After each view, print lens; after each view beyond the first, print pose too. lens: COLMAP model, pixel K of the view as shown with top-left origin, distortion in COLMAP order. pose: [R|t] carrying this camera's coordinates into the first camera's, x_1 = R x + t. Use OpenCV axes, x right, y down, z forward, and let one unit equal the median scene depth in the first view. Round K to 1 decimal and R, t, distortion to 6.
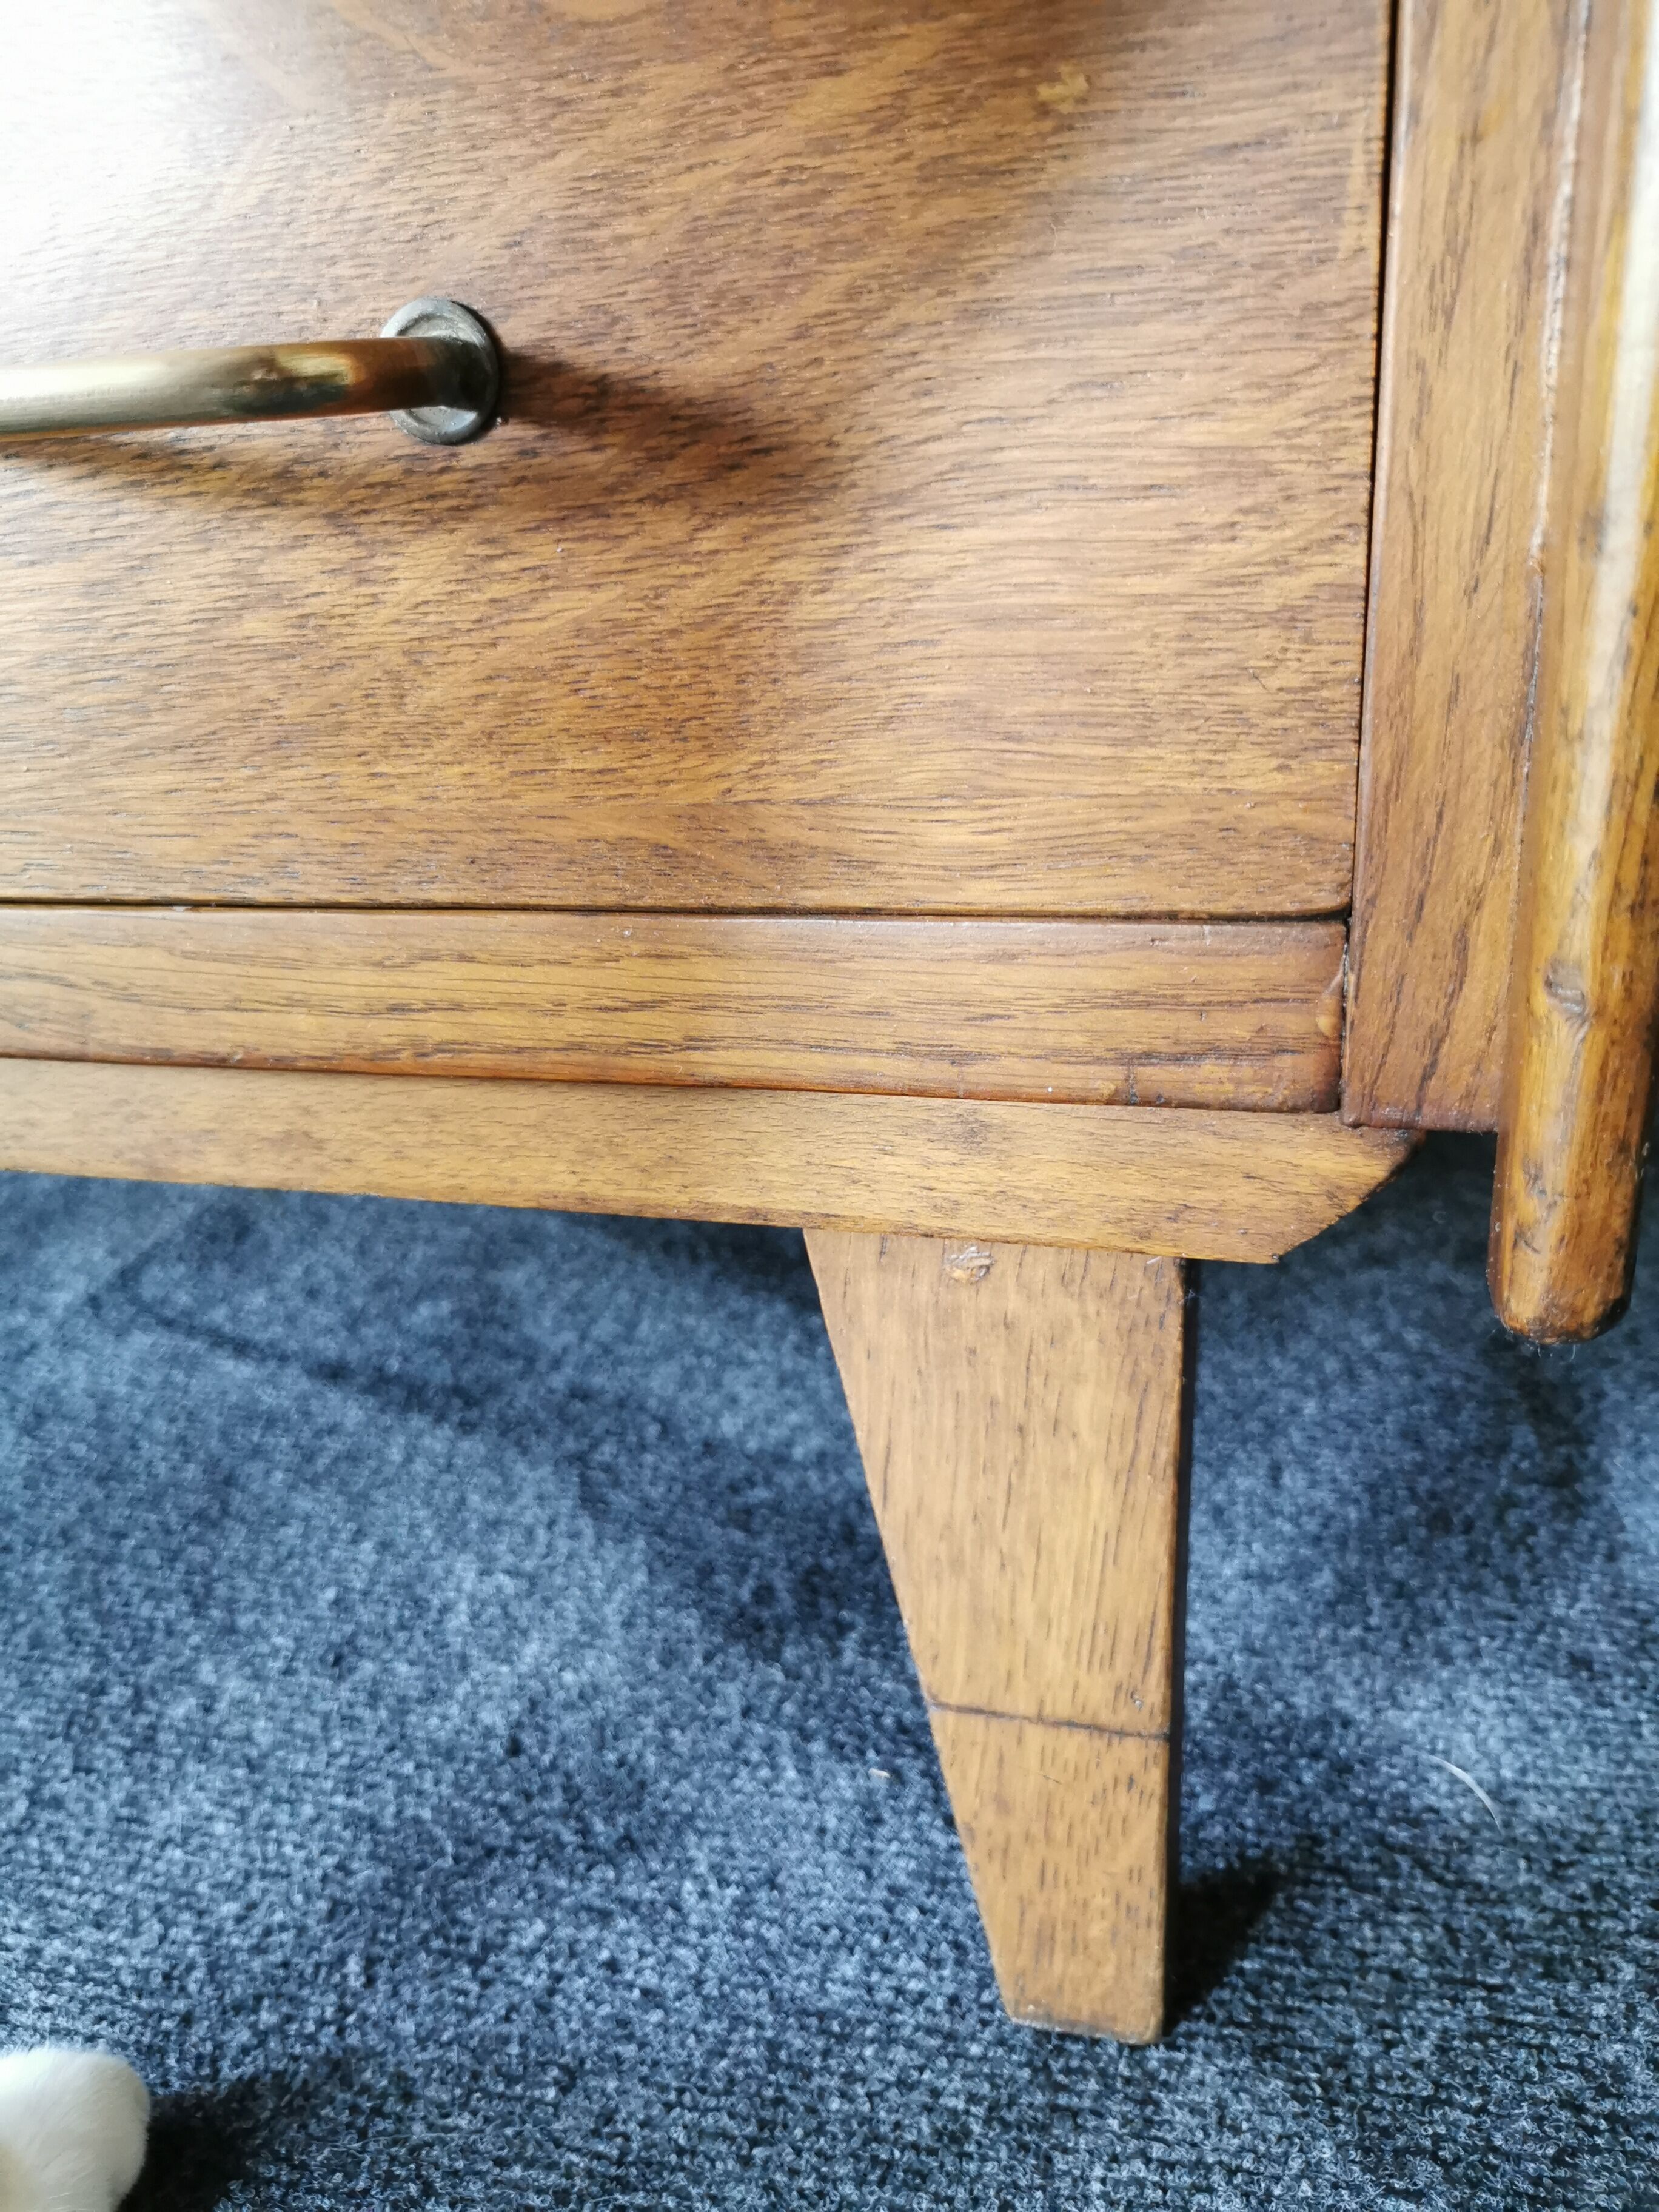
lens RADIAL K [[1768.4, 0, 830.6], [0, 1768.4, 1105.1], [0, 0, 1]] dist [0.023958, -0.022158]
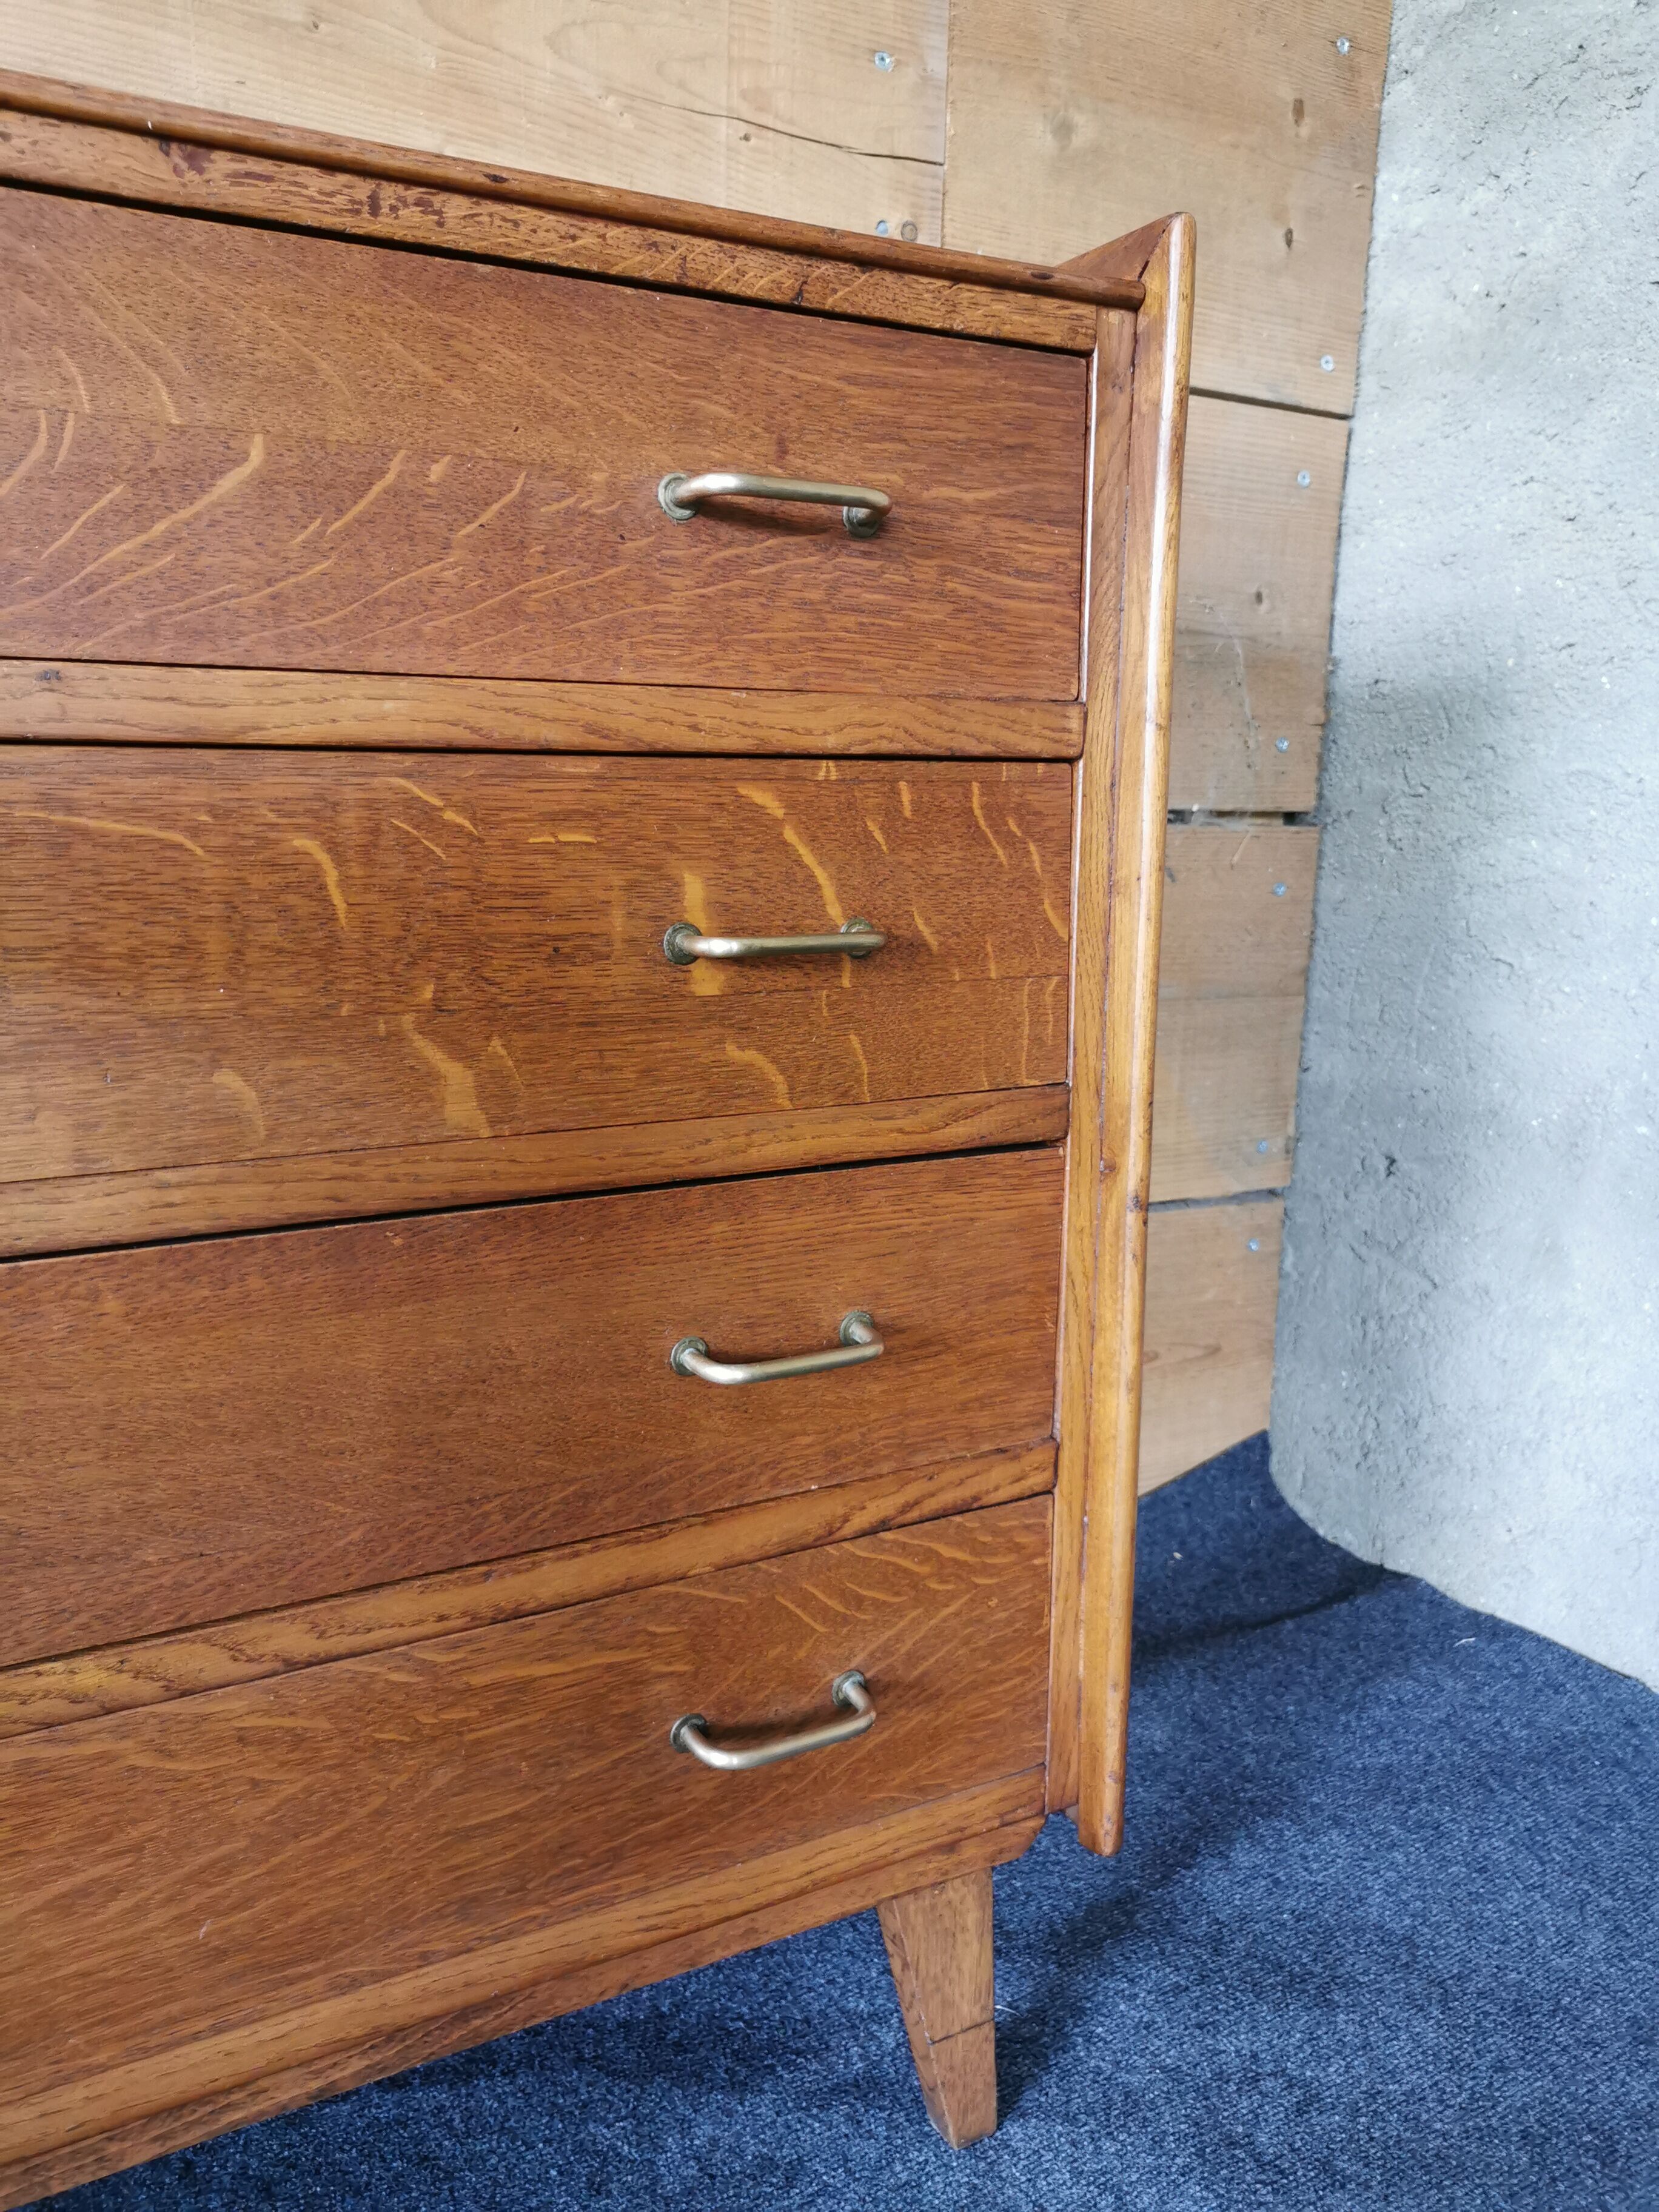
lens RADIAL K [[1768.4, 0, 828.8], [0, 1768.4, 1106.7], [0, 0, 1]] dist [0.023958, -0.022158]
pose [[0.706877, -0.067348, 0.704123, -1.807685], [0.214231, 0.969087, -0.122378, -0.754176], [-0.674114, 0.237351, 0.699453, -1.183112]]
